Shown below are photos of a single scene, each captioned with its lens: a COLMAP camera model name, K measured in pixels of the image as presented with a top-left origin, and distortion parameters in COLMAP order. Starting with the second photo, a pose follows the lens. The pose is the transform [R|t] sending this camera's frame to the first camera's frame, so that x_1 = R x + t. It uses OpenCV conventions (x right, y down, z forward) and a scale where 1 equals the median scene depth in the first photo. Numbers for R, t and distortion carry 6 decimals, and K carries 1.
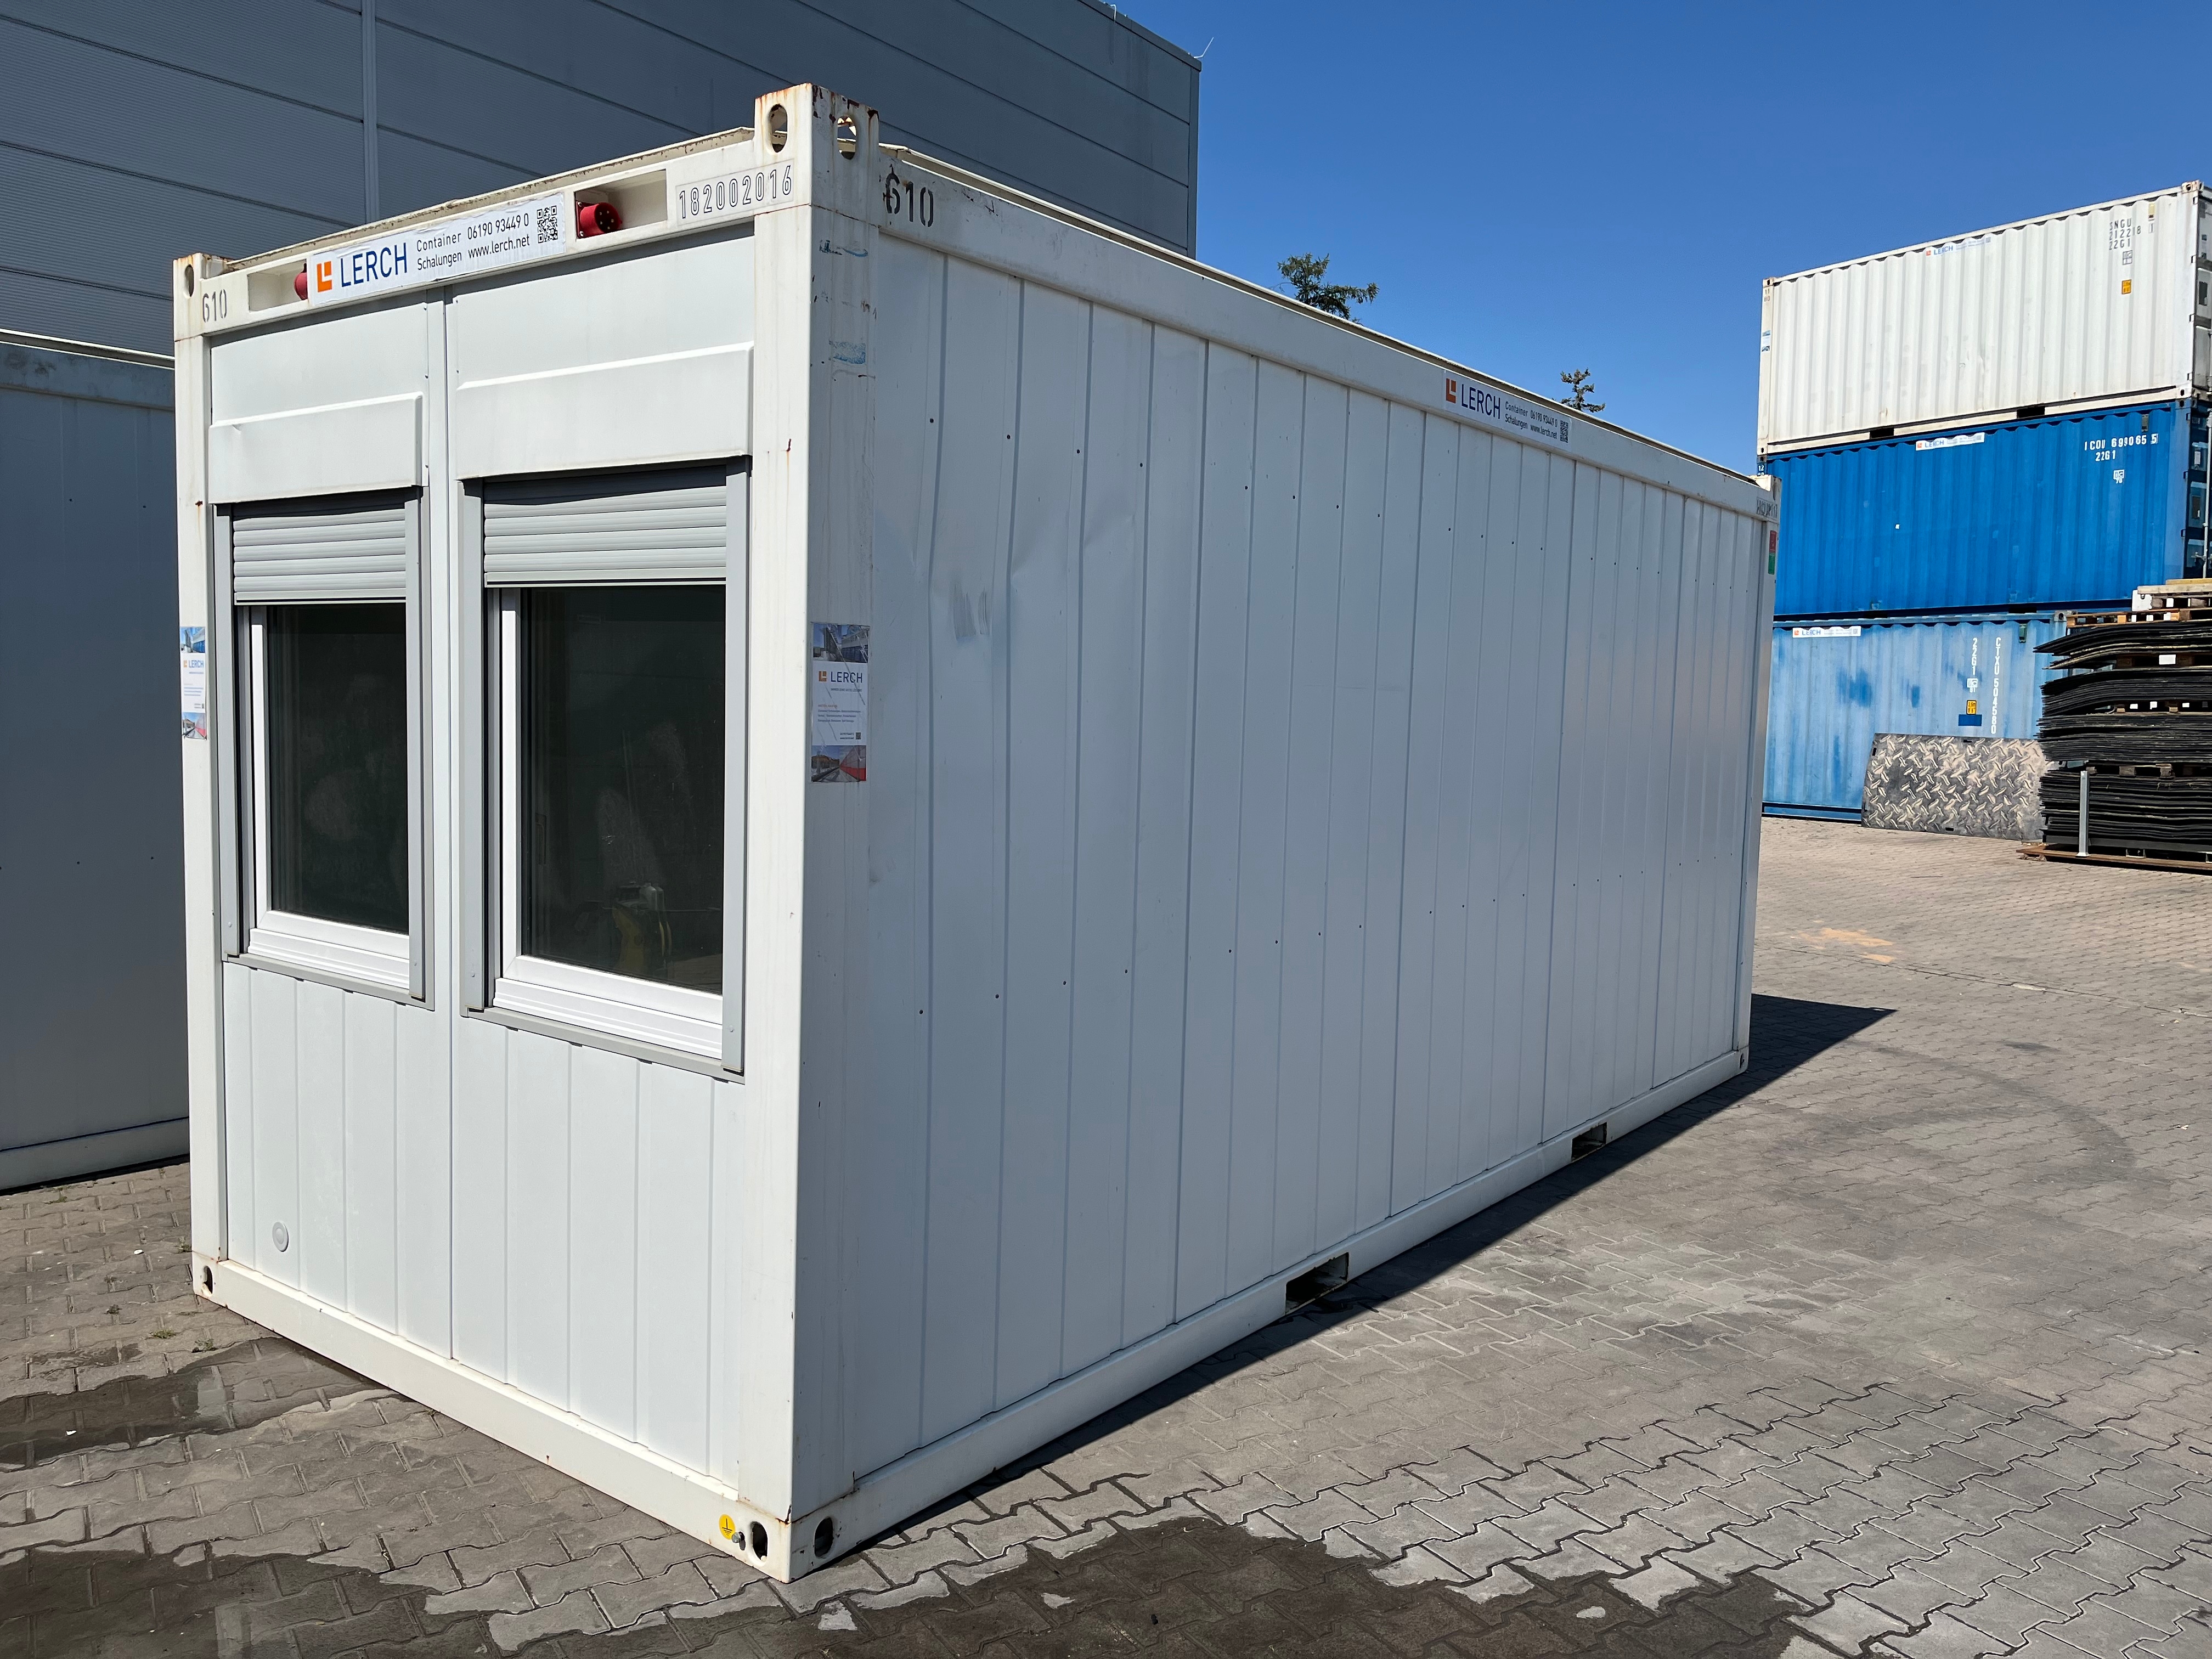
lens RADIAL K [[1659.4, 0, 1111.7], [0, 1659.4, 838.0], [0, 0, 1]] dist [0.095382, -0.133659]
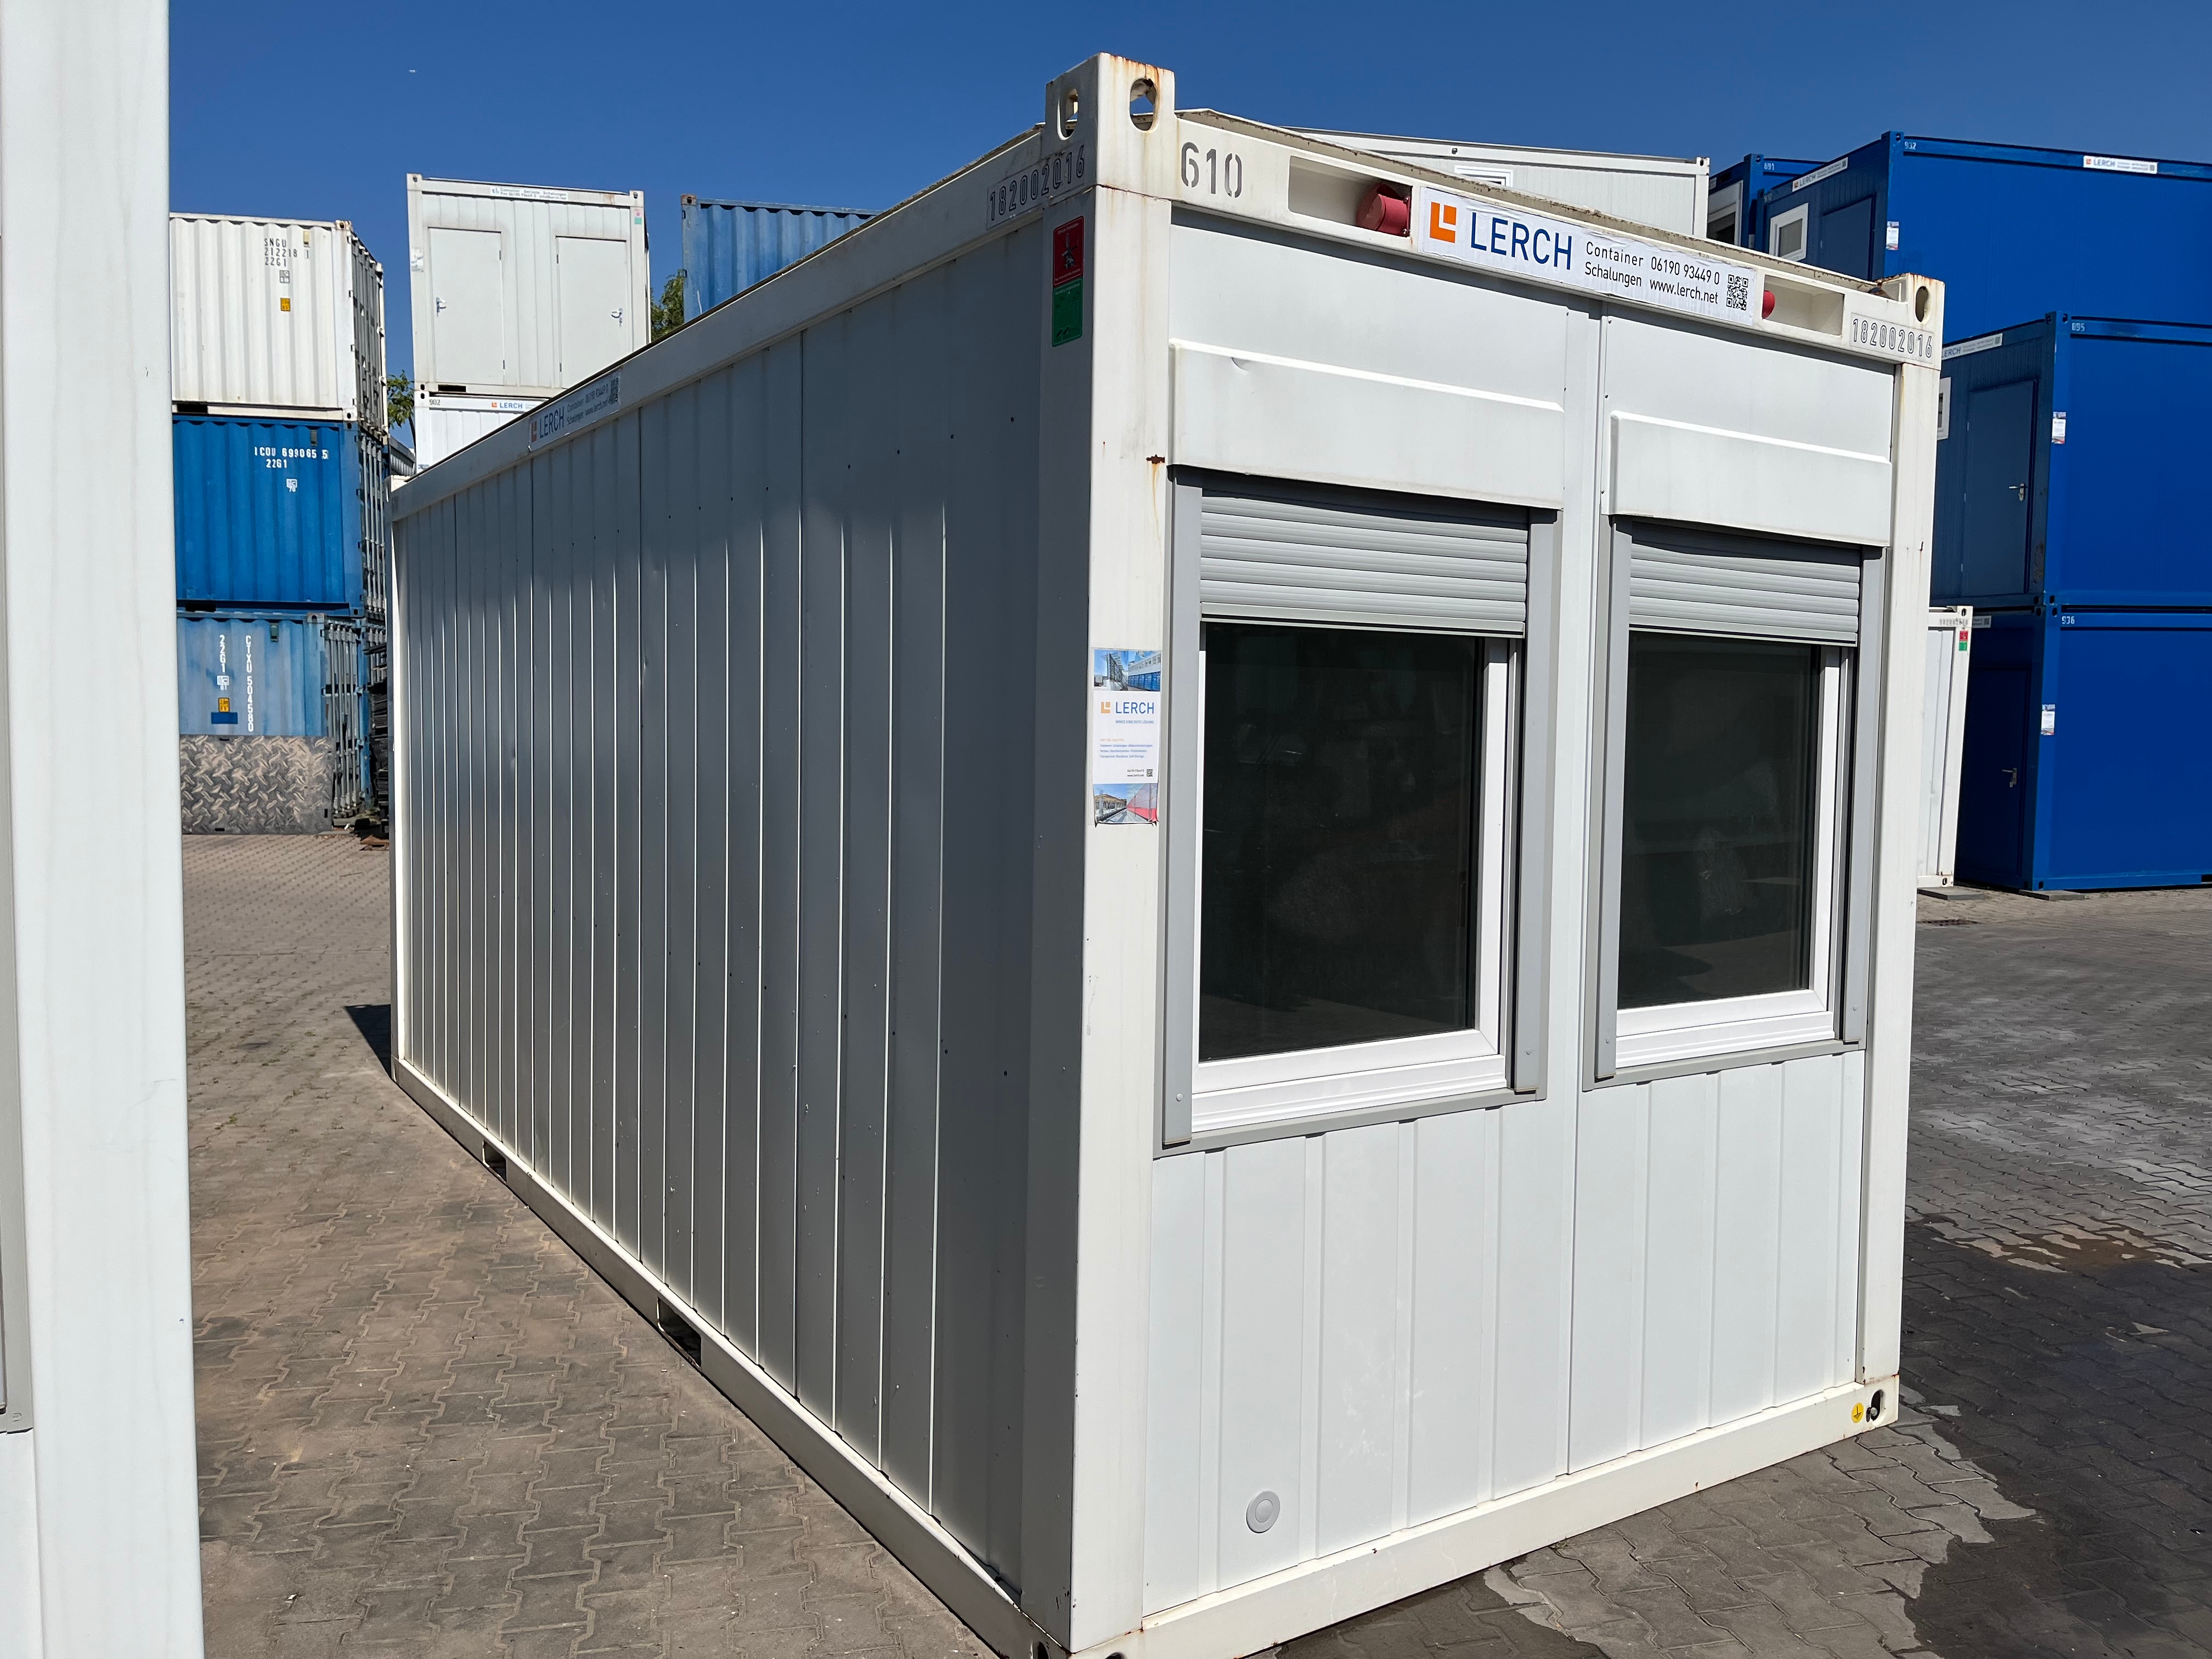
lens RADIAL K [[1685.7, 0, 1106.0], [0, 1685.7, 829.5], [0, 0, 1]] dist [0.024182, -0.001597]
pose [[0.338076, -0.078951, 0.937801, -0.285709], [0.076920, 0.995459, 0.056076, -0.023374], [-0.937970, 0.053178, 0.342614, 0.197564]]
